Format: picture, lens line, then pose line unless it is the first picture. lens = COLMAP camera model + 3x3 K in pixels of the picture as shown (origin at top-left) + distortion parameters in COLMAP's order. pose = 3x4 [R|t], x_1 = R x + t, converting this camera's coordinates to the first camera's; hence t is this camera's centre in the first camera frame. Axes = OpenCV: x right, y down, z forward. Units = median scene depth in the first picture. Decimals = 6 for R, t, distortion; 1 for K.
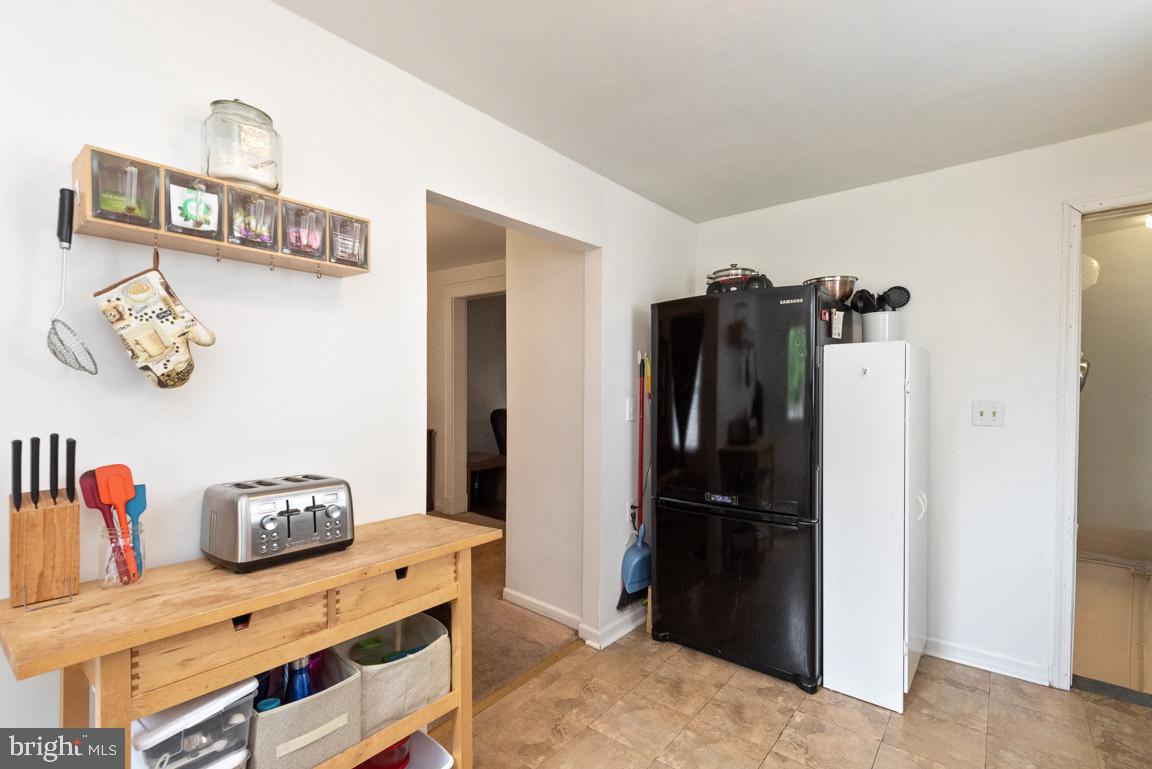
lens RADIAL K [[524.4, 0, 577.5], [0, 524.4, 403.7], [0, 0, 1]] dist [0.024367, 0.000231]
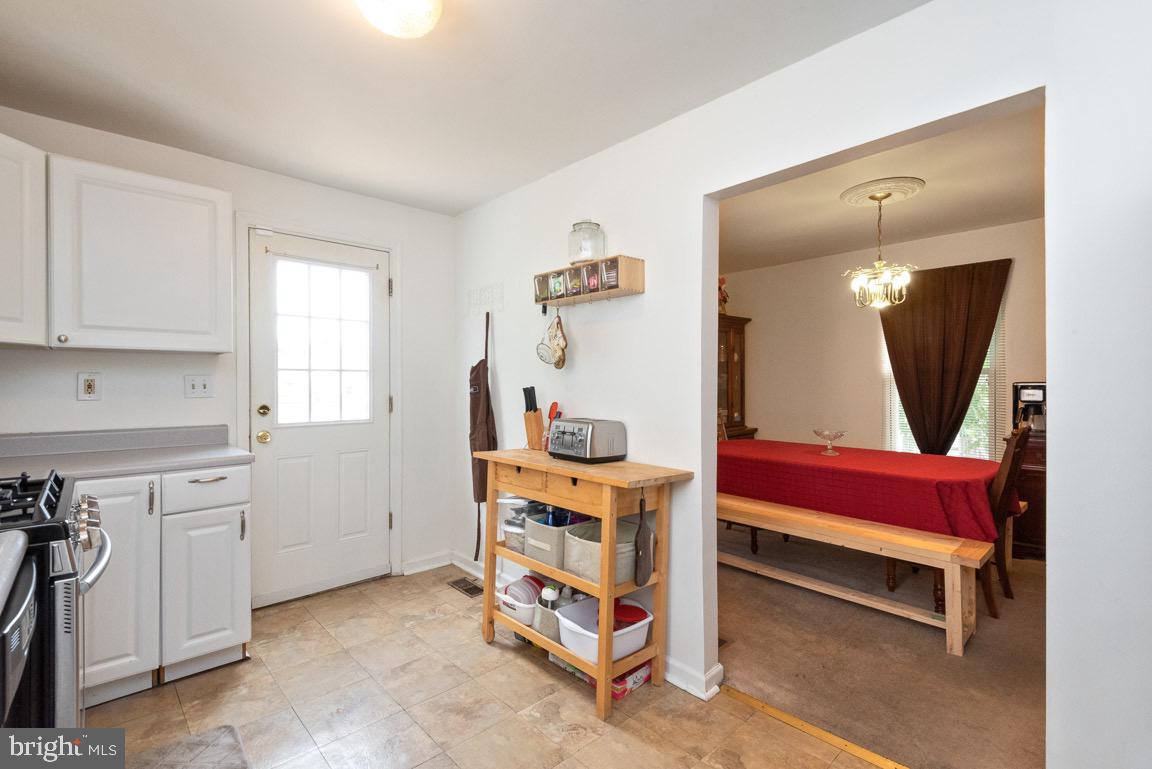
lens RADIAL K [[515.1, 0, 578.4], [0, 515.1, 381.1], [0, 0, 1]] dist [0.024685, 0.000062]
pose [[-0.143590, -0.000666, -0.989637, 1.265705], [-0.030819, 0.999518, 0.003800, 0.015117], [0.989157, 0.031045, -0.143541, 1.303391]]
